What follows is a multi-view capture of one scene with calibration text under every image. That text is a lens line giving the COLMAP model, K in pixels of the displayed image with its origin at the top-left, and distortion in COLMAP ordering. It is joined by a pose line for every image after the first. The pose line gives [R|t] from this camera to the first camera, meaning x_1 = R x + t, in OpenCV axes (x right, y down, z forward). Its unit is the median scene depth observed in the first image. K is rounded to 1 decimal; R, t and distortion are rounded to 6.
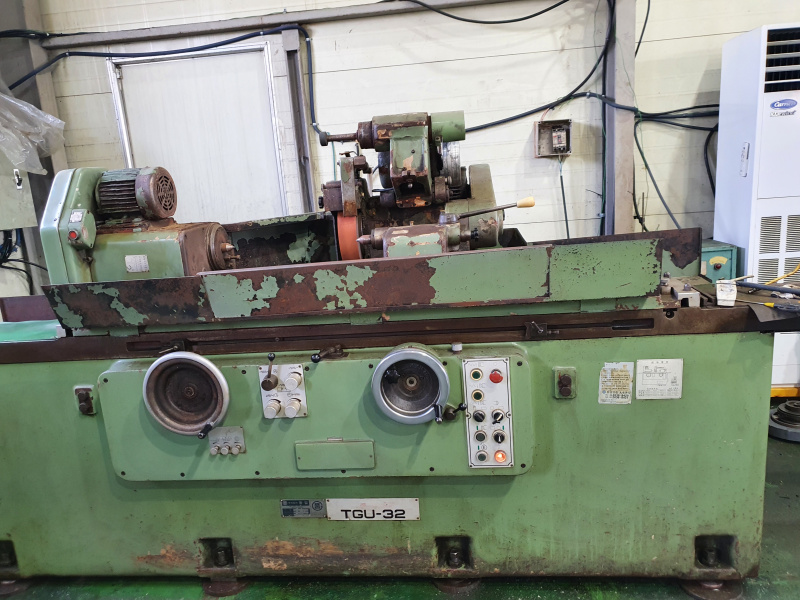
lens RADIAL K [[603.0, 0, 400.0], [0, 603.0, 300.0], [0, 0, 1]] dist [0.034059, -0.002502]
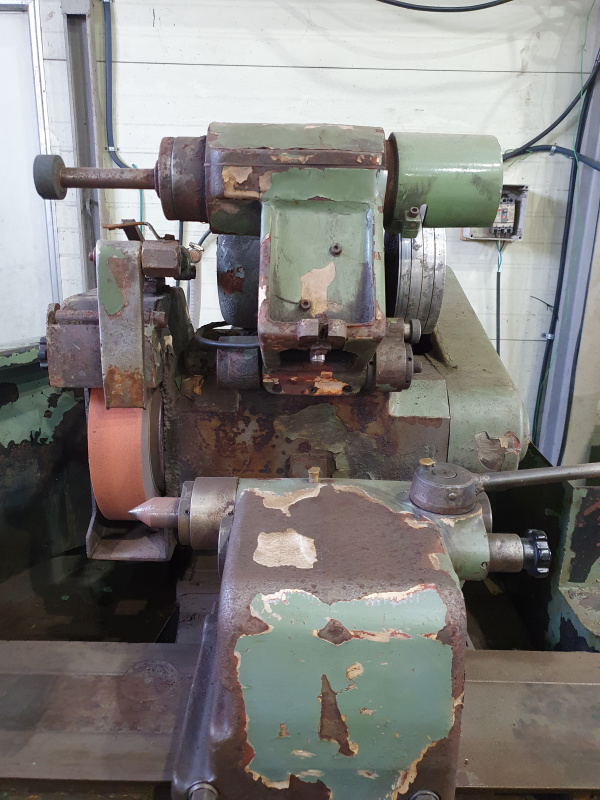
lens RADIAL K [[603.0, 0, 301.3], [0, 603.0, 377.9], [0, 0, 1]] dist [0.034059, -0.002502]
pose [[0.990110, 0.063447, 0.125128, -0.016964], [-0.069079, 0.996760, 0.041195, -0.108310], [-0.122109, -0.049432, 0.991285, 0.391059]]
